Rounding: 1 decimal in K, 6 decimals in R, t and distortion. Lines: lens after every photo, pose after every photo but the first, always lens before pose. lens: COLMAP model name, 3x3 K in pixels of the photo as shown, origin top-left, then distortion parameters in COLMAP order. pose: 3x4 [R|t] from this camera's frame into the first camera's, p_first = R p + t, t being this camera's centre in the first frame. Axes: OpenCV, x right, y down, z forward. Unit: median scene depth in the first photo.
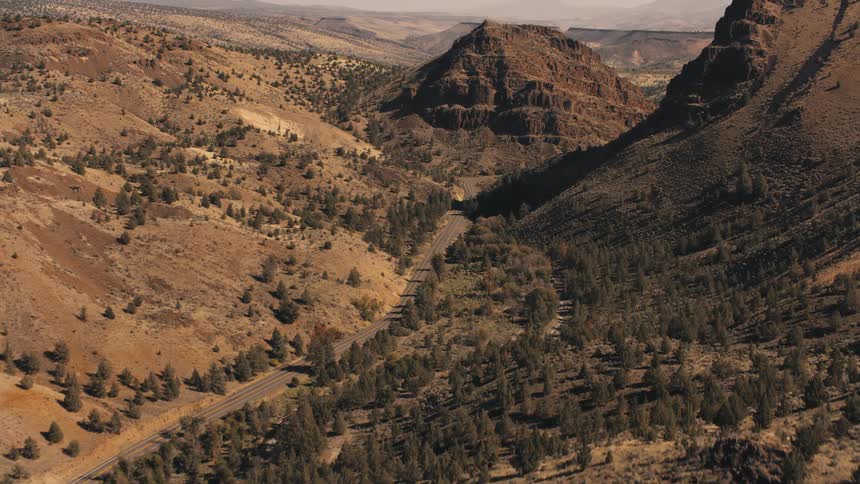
lens RADIAL K [[1116.5, 0, 430.0], [0, 1116.5, 242.0], [0, 0, 1]] dist [-0.258232, 0.358126]
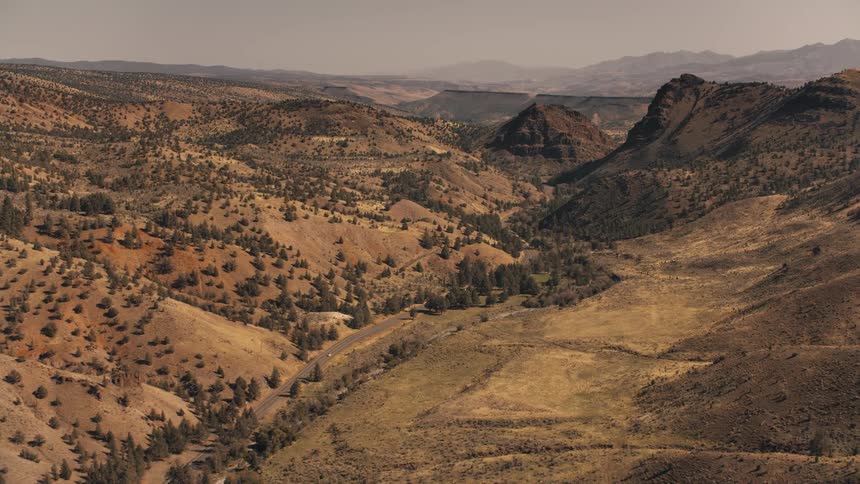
lens RADIAL K [[1116.5, 0, 430.0], [0, 1116.5, 242.0], [0, 0, 1]] dist [-0.258232, 0.358126]
pose [[0.998832, -0.011883, 0.046830, -0.250429], [0.014414, 0.998432, -0.054086, 0.165527], [-0.046114, 0.054698, 0.997438, -1.032519]]
